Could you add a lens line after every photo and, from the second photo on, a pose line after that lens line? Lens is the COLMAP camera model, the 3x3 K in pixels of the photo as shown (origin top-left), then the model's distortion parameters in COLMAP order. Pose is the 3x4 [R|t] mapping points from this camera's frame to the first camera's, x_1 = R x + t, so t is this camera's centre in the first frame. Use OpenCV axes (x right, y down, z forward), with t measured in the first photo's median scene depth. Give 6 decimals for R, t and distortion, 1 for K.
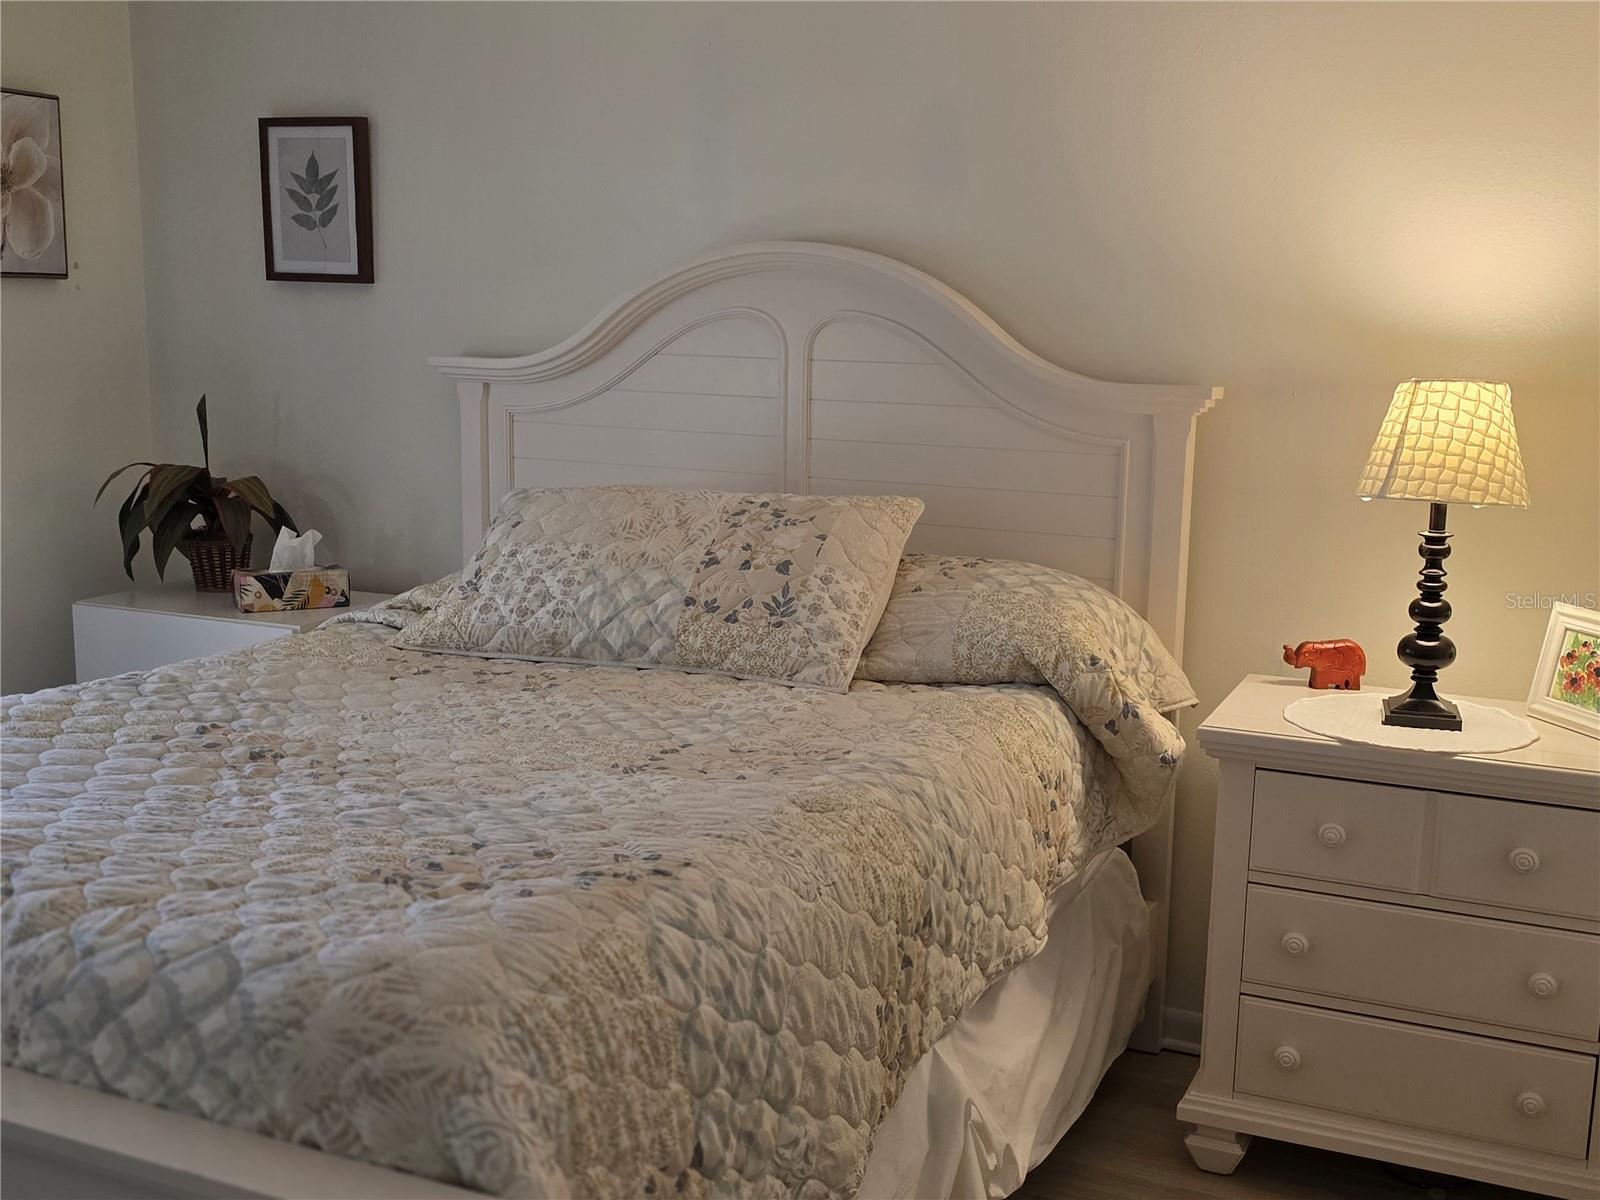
lens RADIAL K [[1845.5, 0, 801.6], [0, 1845.5, 628.5], [0, 0, 1]] dist [0.100071, -0.144311]
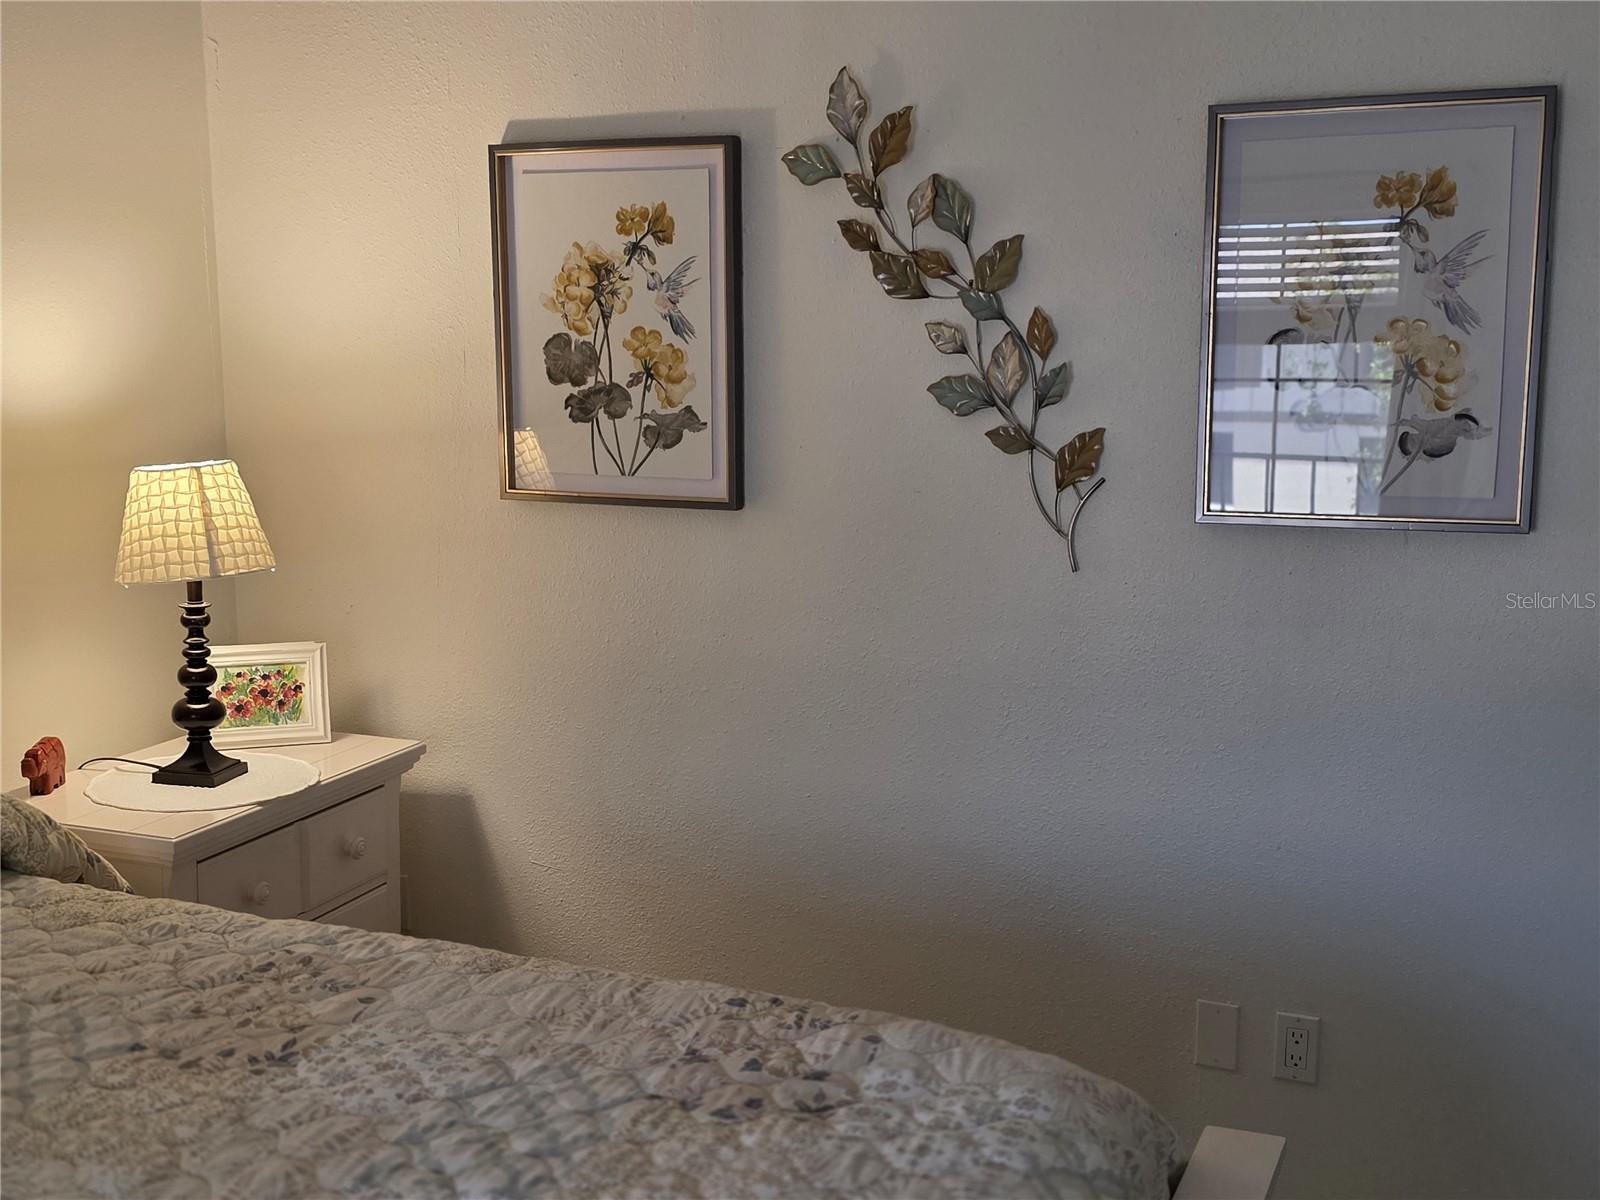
lens RADIAL K [[1845.5, 0, 801.6], [0, 1845.5, 628.5], [0, 0, 1]] dist [0.100071, -0.144311]
pose [[-0.049658, -0.193980, 0.979748, -0.735287], [0.174343, 0.964214, 0.199740, -0.191414], [-0.983432, 0.180731, -0.014062, 0.672527]]
